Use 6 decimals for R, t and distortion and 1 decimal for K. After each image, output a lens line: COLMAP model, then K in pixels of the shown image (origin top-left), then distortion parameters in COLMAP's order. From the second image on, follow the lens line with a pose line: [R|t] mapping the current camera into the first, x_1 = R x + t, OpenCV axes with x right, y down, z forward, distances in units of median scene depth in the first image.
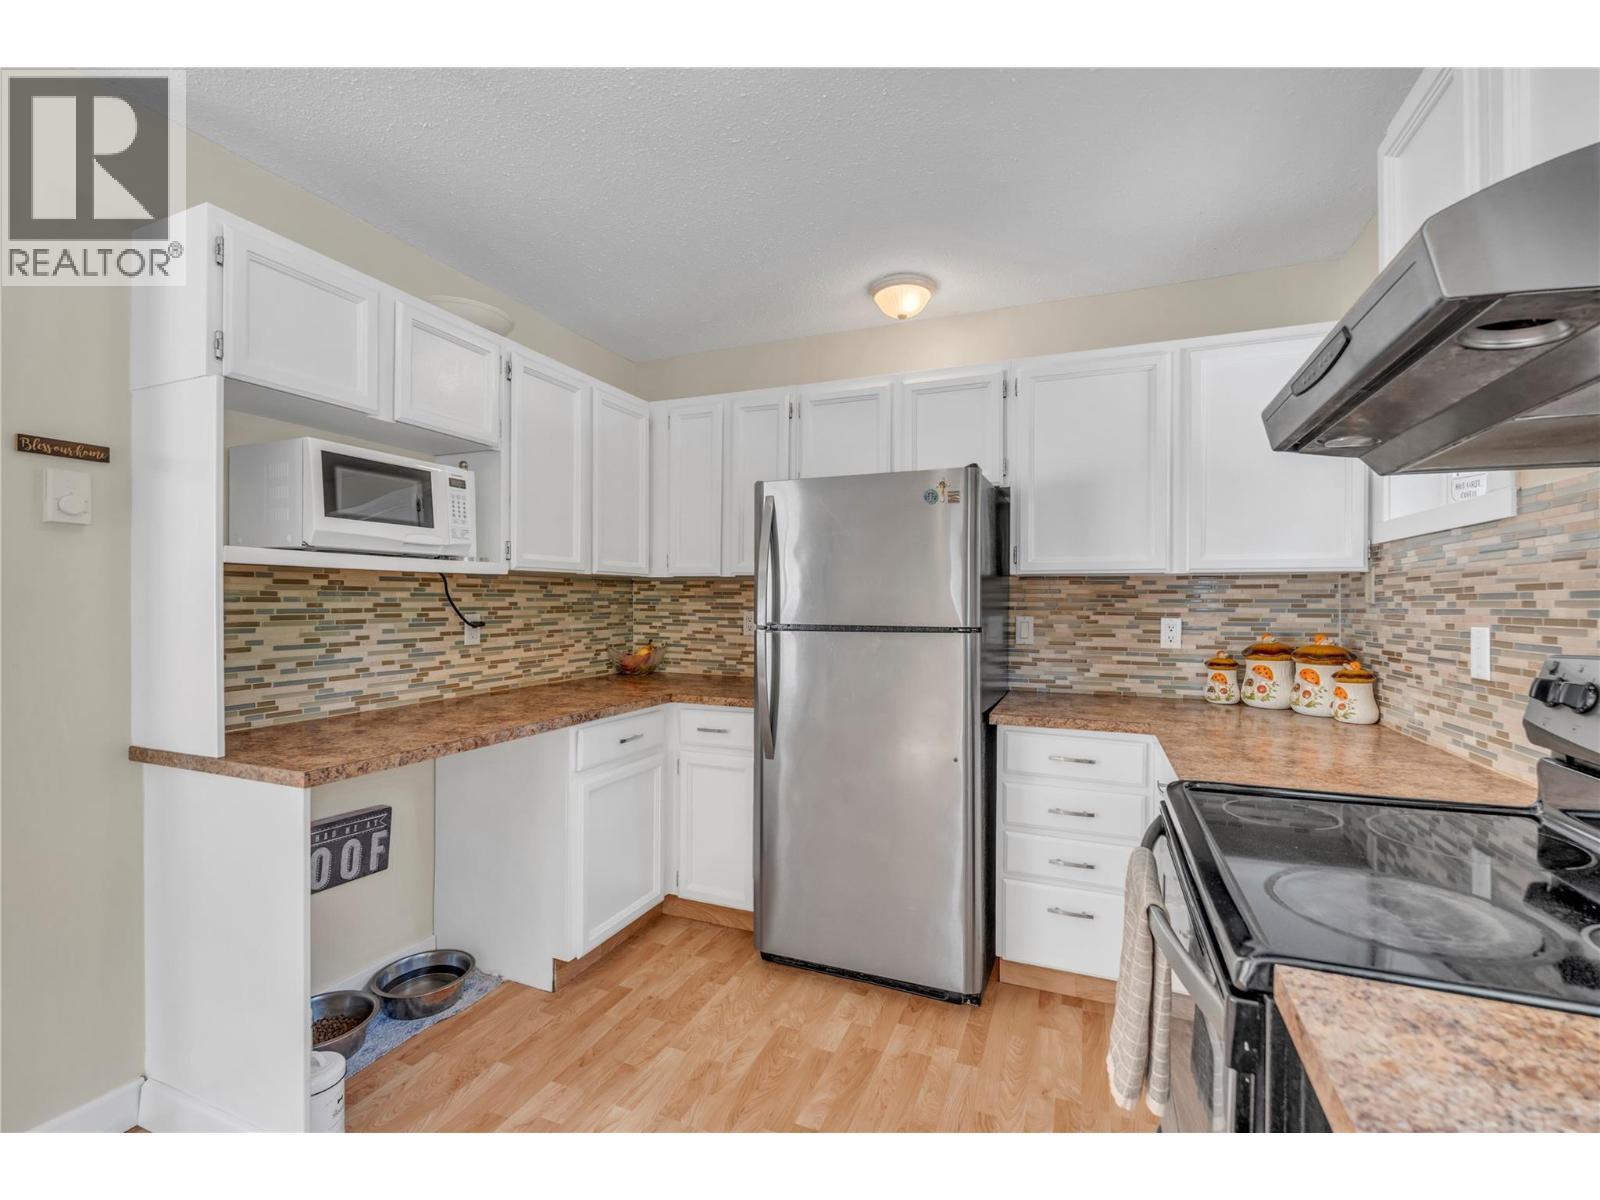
lens RADIAL K [[695.8, 0, 807.6], [0, 695.8, 600.6], [0, 0, 1]] dist [-0.002863, -0.000175]
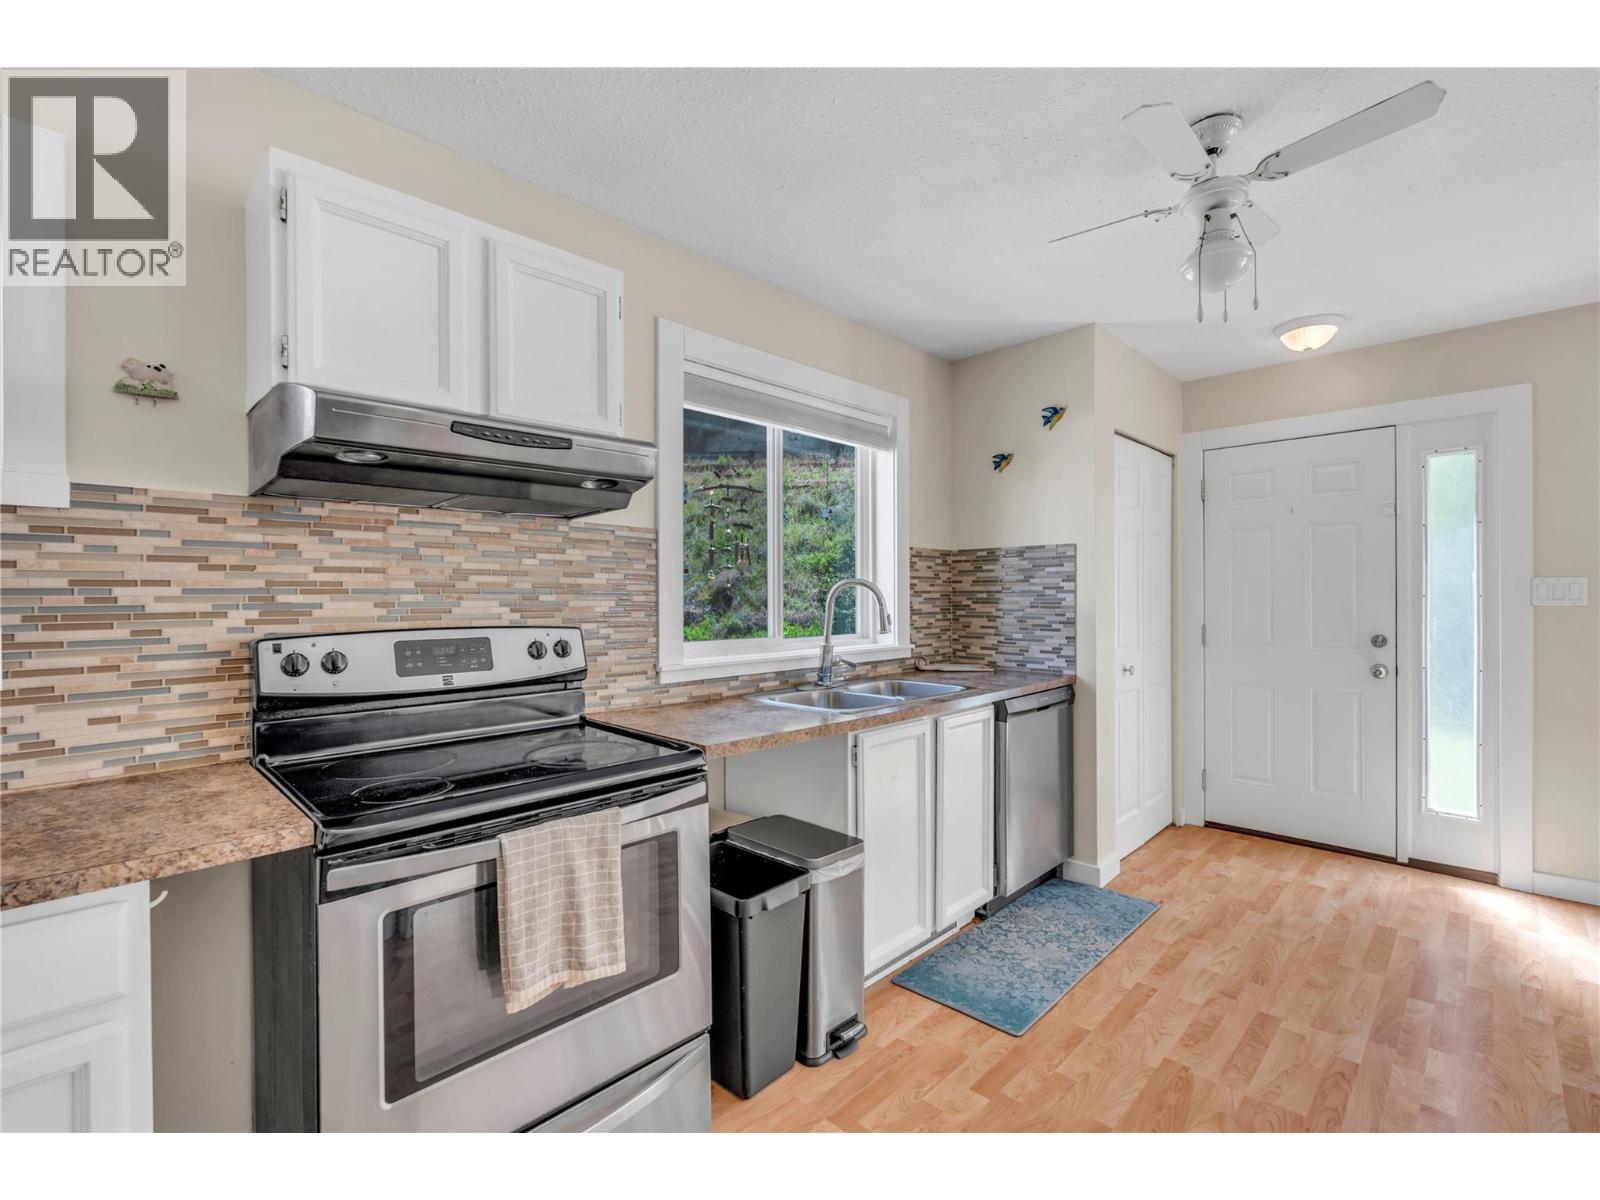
lens RADIAL K [[704.8, 0, 808.1], [0, 704.8, 599.3], [0, 0, 1]] dist [-0.003240, -0.000171]
pose [[-0.927051, 0.000056, 0.374935, -0.163560], [0.002579, 0.999977, 0.006227, -0.000036], [-0.374926, 0.006740, -0.927030, 0.867470]]
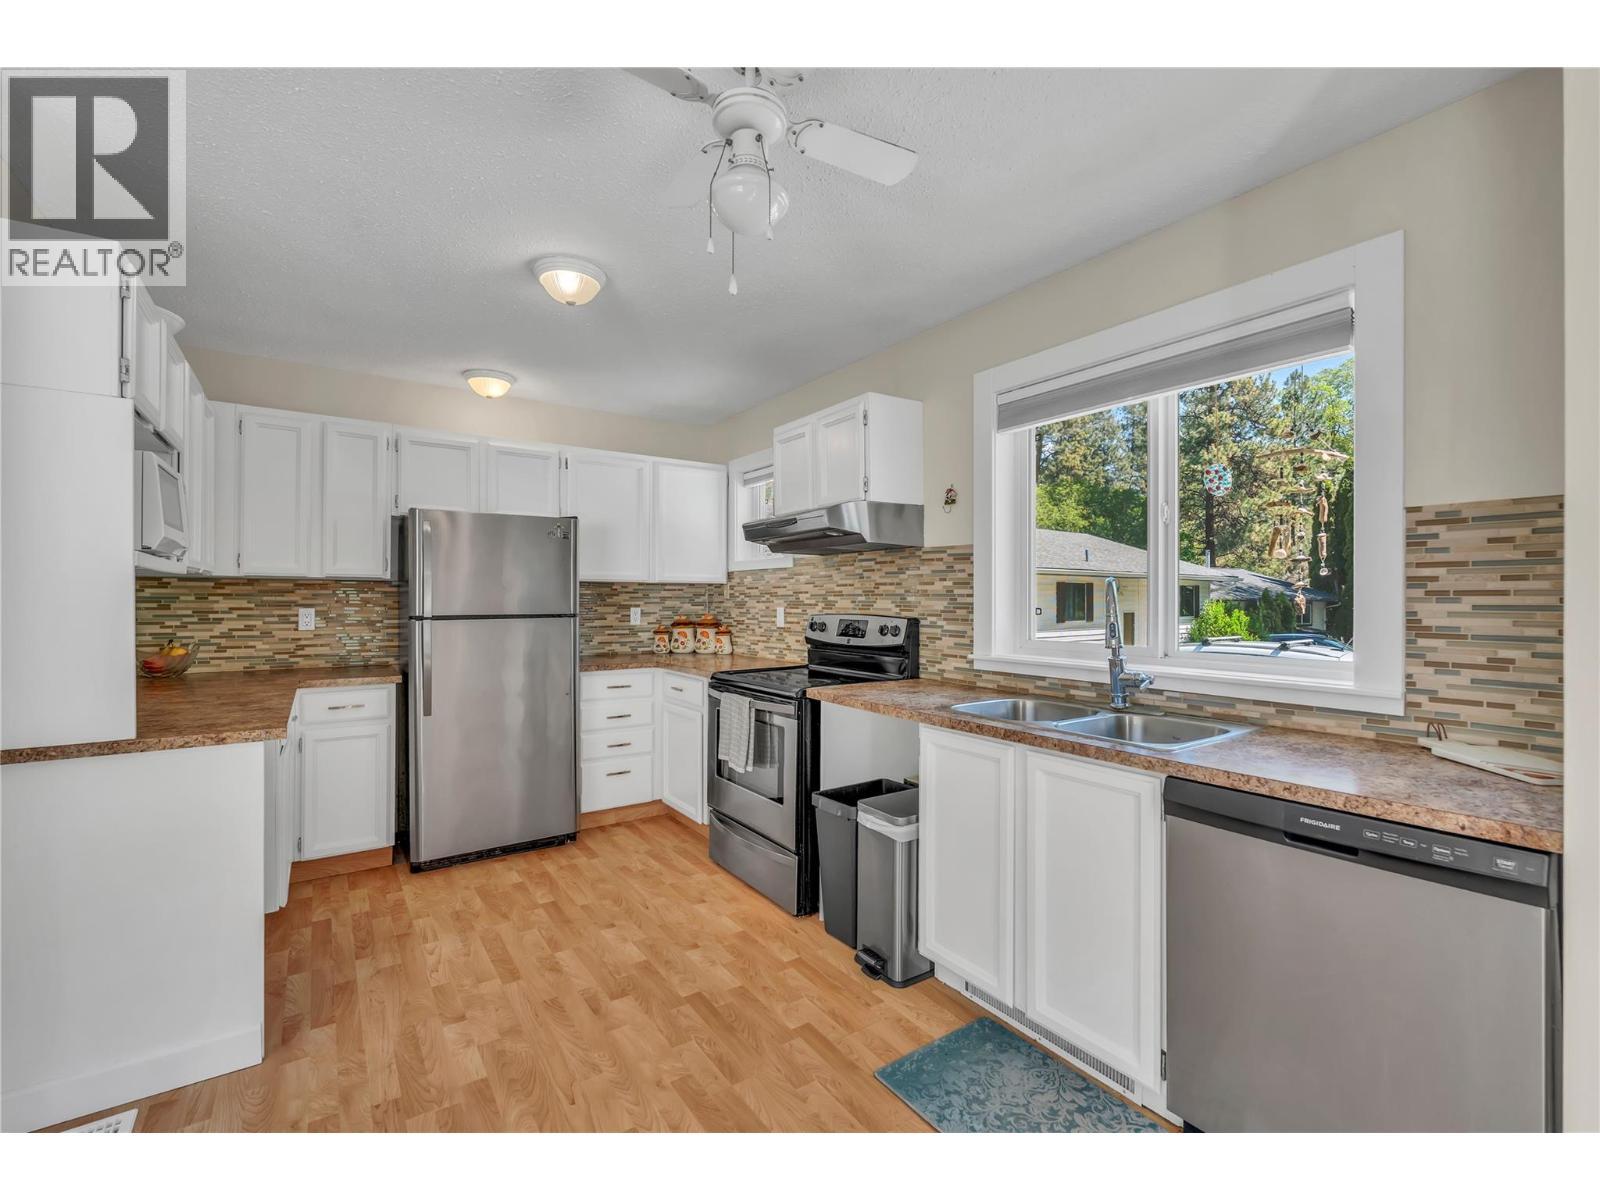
lens RADIAL K [[704.8, 0, 808.1], [0, 704.8, 599.3], [0, 0, 1]] dist [-0.003240, -0.000171]
pose [[0.543055, -0.004458, 0.839685, -0.762909], [0.001563, 0.999990, 0.004298, -0.002555], [-0.839696, -0.001022, 0.543056, -0.340545]]
